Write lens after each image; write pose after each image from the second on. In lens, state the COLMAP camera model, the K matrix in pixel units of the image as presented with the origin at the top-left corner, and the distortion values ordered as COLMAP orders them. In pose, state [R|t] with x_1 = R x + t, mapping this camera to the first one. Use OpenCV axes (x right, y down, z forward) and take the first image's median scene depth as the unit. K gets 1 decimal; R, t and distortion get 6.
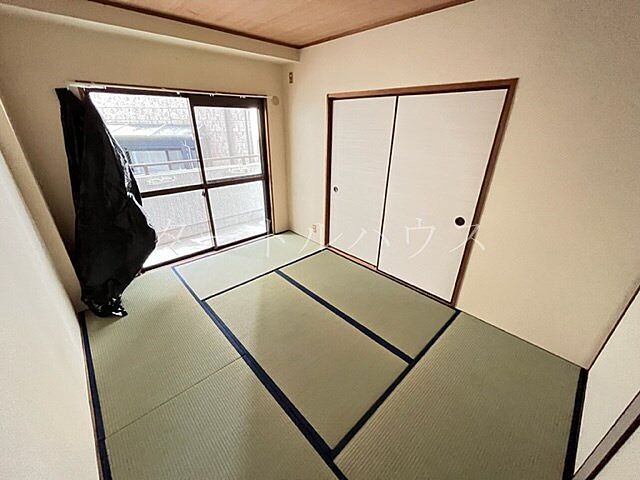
lens RADIAL K [[259.4, 0, 319.7], [0, 259.4, 240.6], [0, 0, 1]] dist [-0.004135, -0.000327]
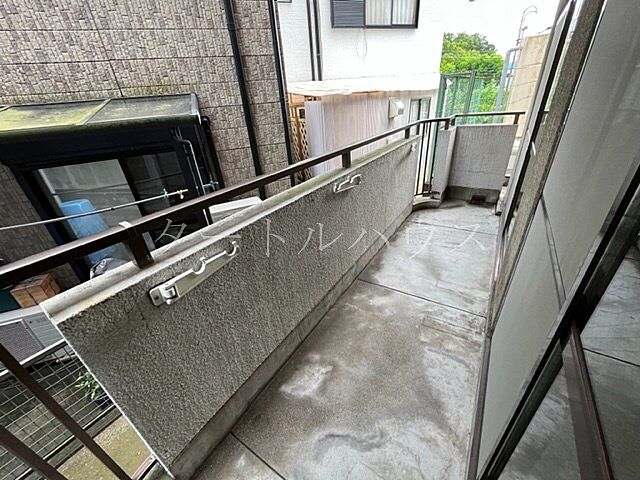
lens RADIAL K [[259.4, 0, 319.0], [0, 259.4, 241.5], [0, 0, 1]] dist [-0.004135, -0.000327]
pose [[0.969764, -0.178774, 0.166126, -0.341400], [0.168905, 0.983009, 0.071863, -0.165966], [-0.176151, -0.041630, 0.983482, 0.457868]]
